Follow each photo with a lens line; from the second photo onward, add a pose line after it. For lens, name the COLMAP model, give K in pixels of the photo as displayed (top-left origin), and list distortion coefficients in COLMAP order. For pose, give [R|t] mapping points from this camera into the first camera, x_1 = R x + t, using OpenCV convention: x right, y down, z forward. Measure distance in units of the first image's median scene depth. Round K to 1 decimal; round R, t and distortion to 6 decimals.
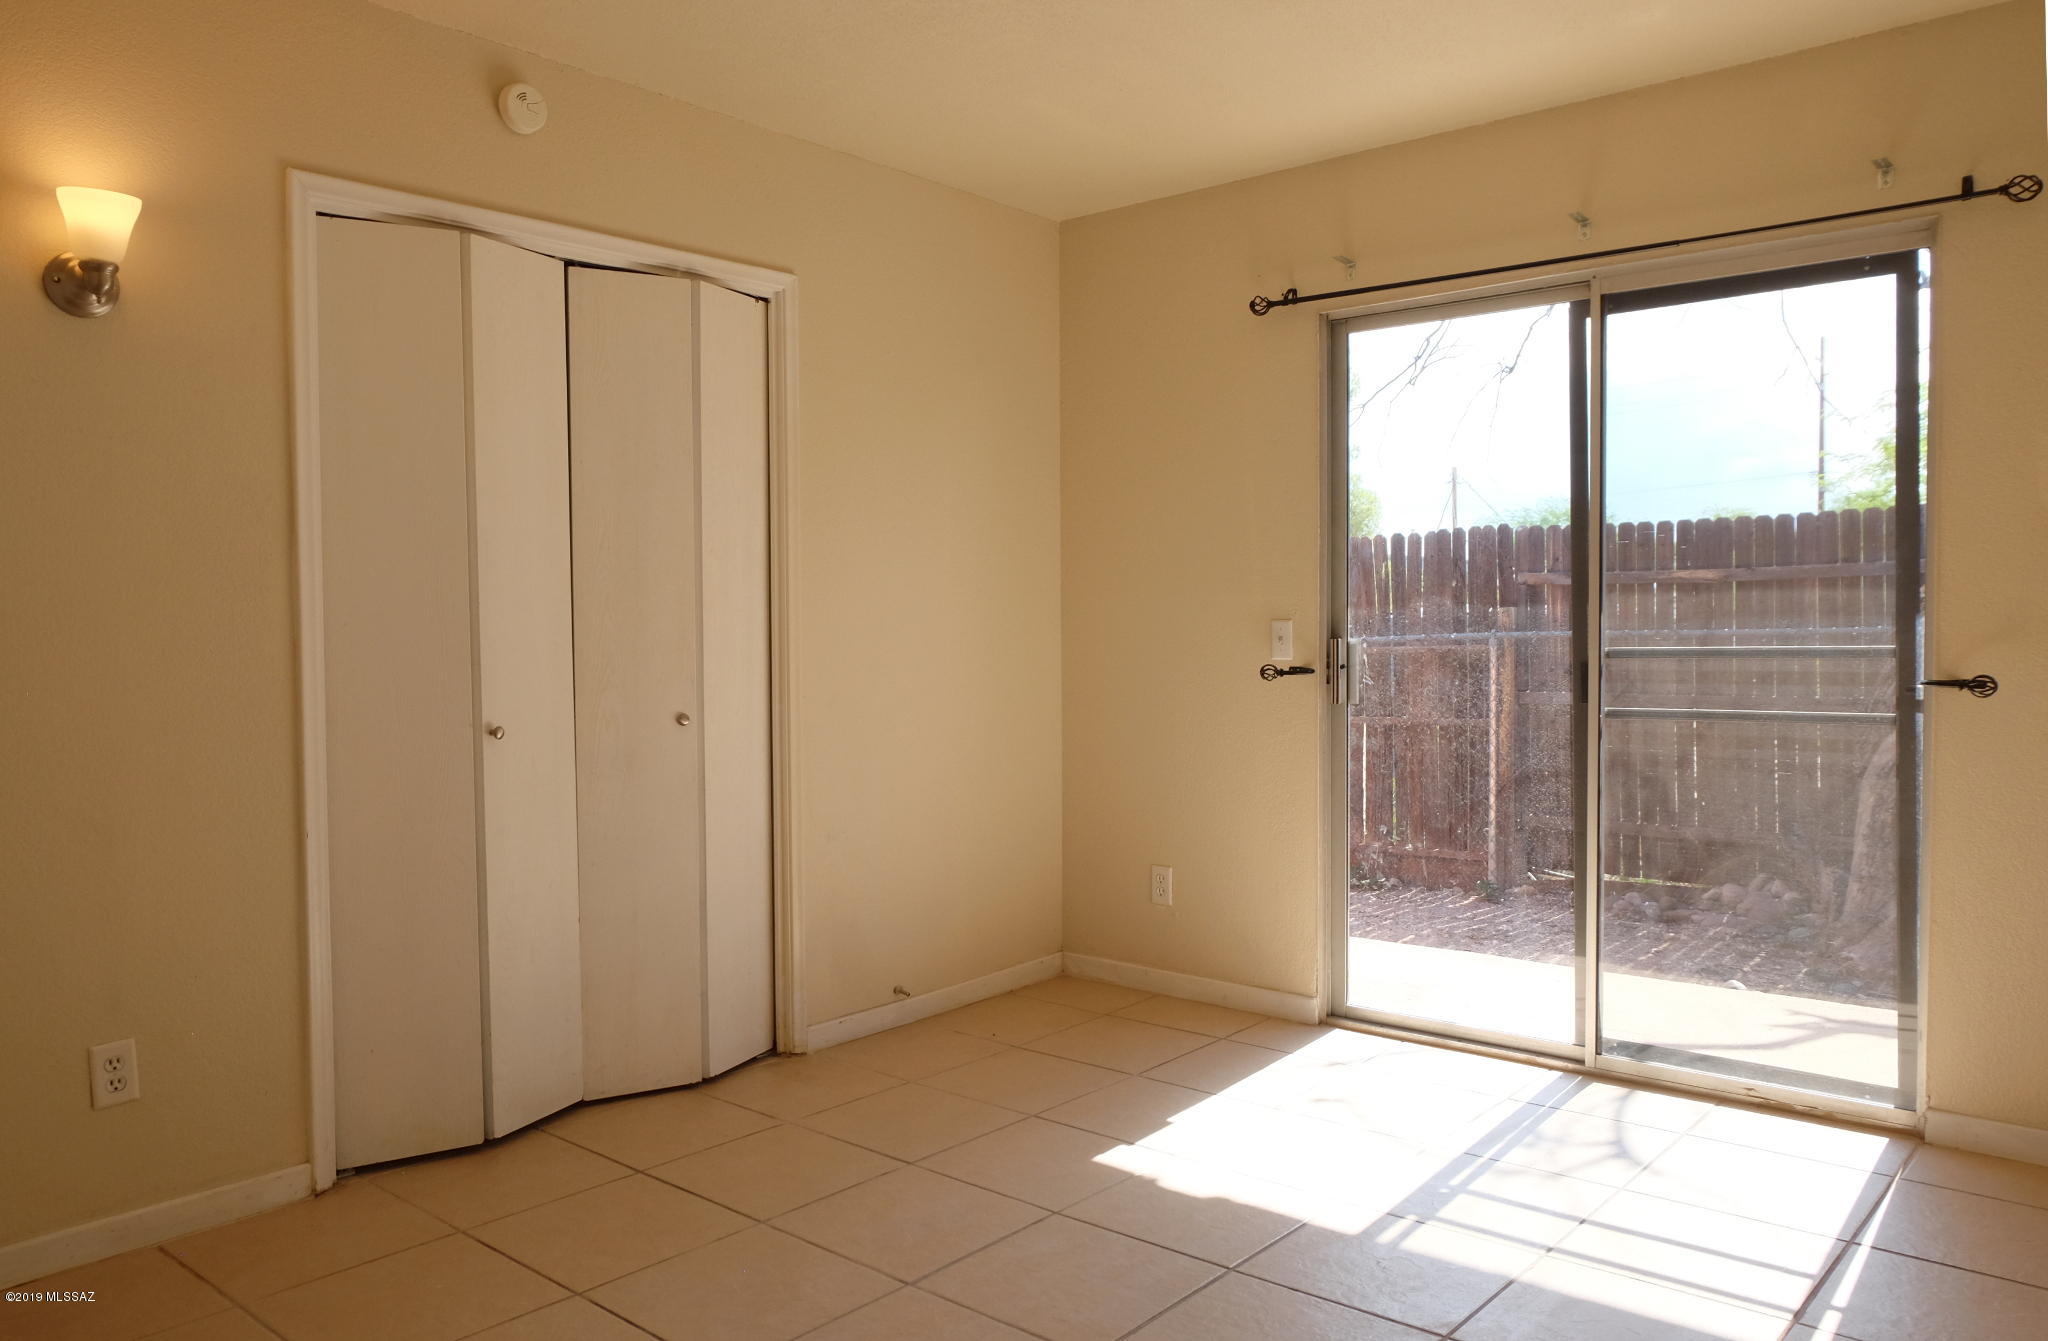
lens RADIAL K [[1451.2, 0, 1024.0], [0, 1451.2, 670.5], [0, 0, 1]] dist [-0.028886, 0.006478]
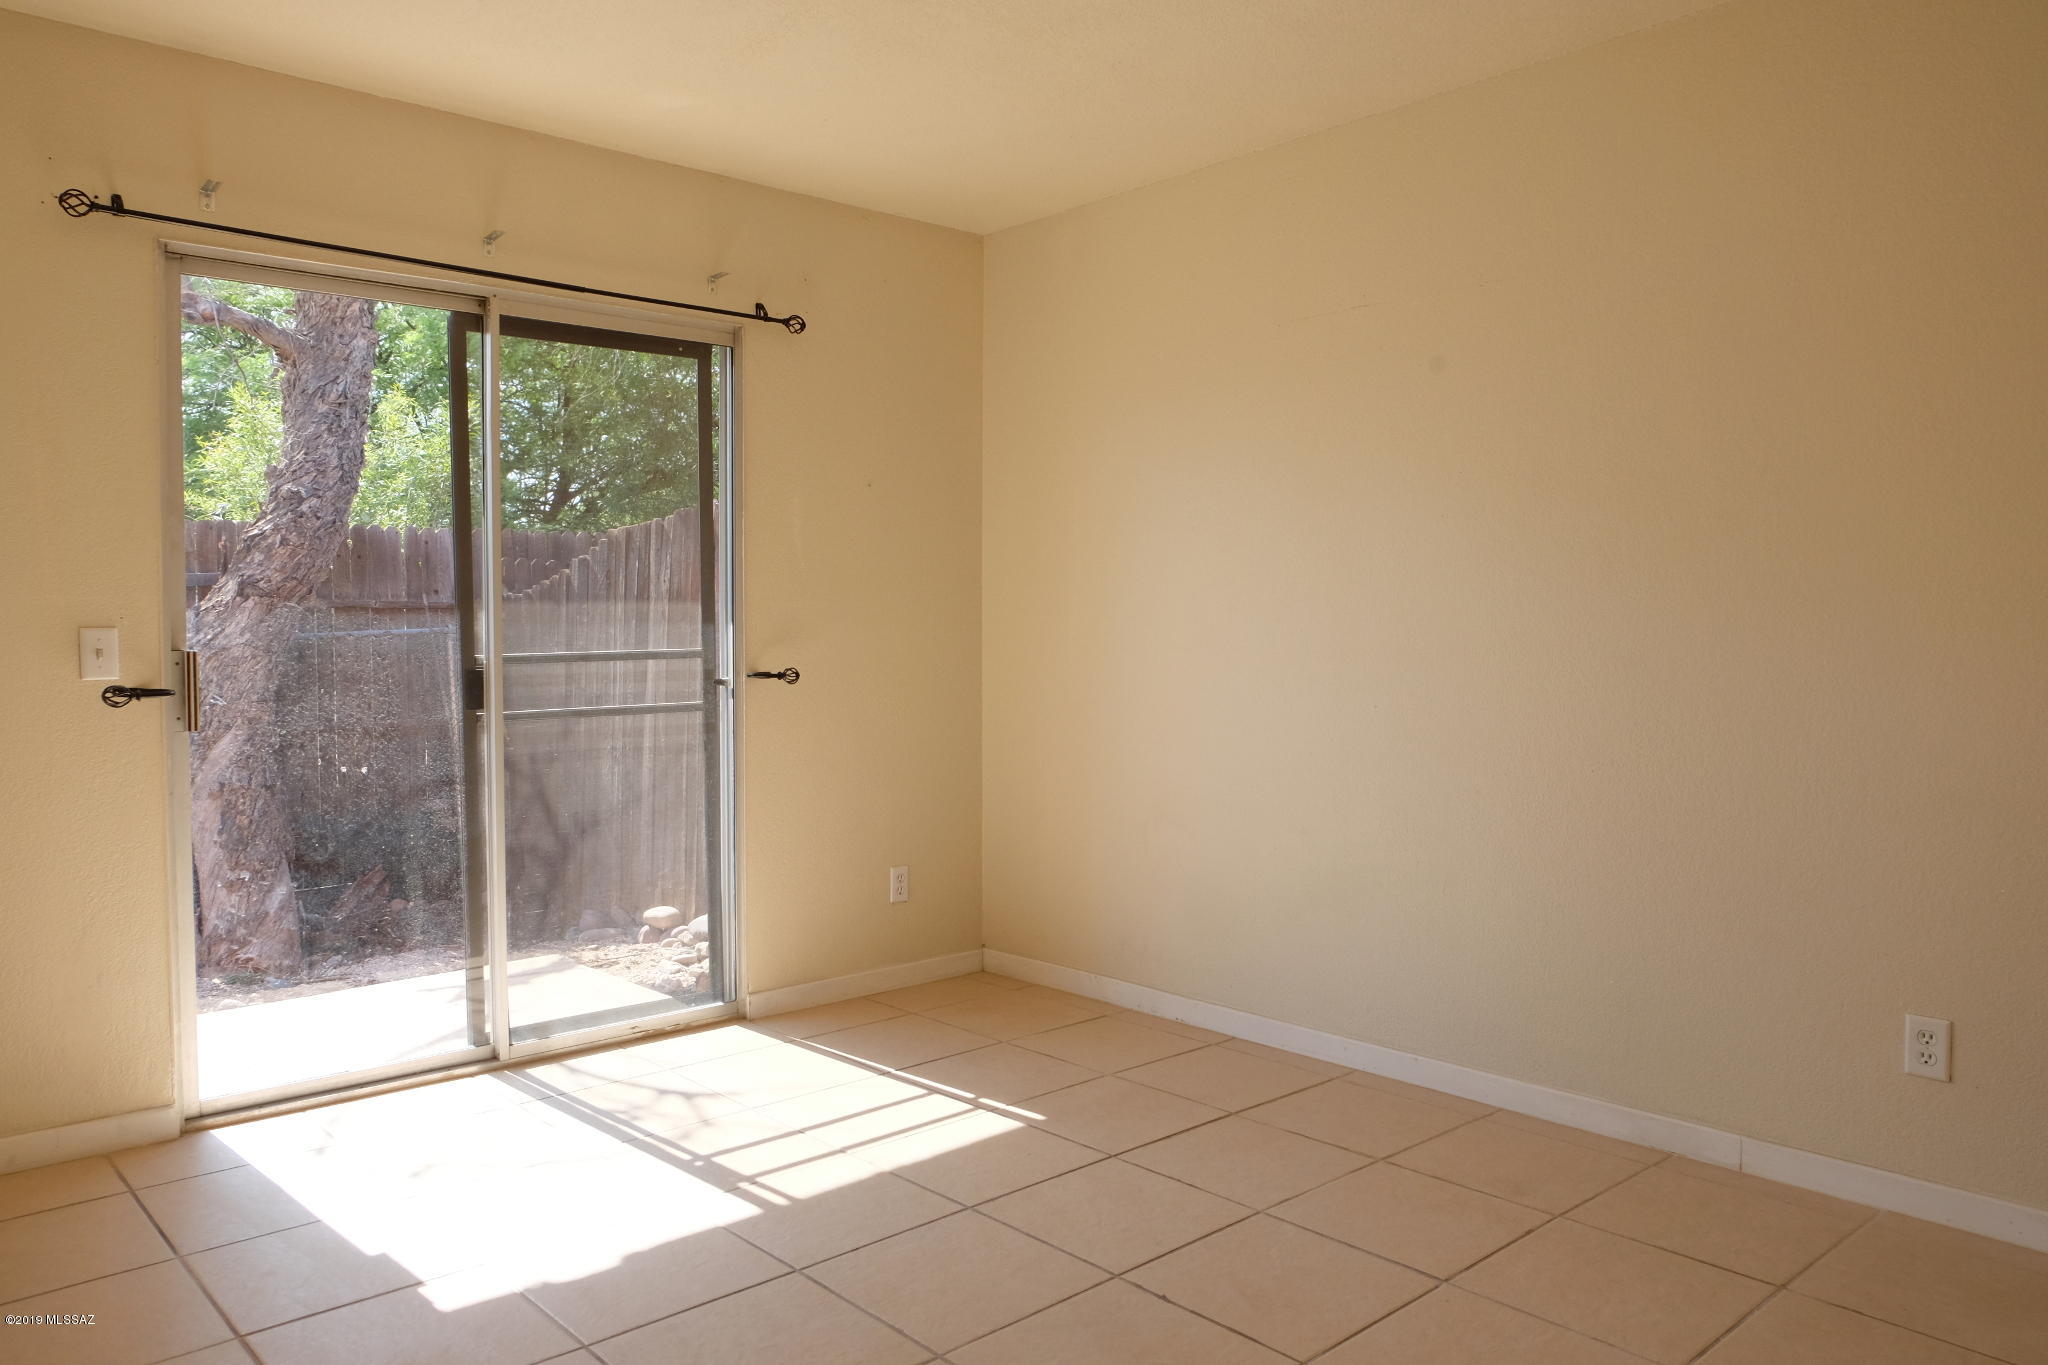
lens RADIAL K [[1459.2, 0, 1015.0], [0, 1459.2, 684.9], [0, 0, 1]] dist [-0.076008, 0.057641]
pose [[0.118467, -0.035382, 0.992327, -0.587624], [0.032470, 0.998969, 0.031742, -0.015344], [-0.992427, 0.028460, 0.119494, 0.510959]]
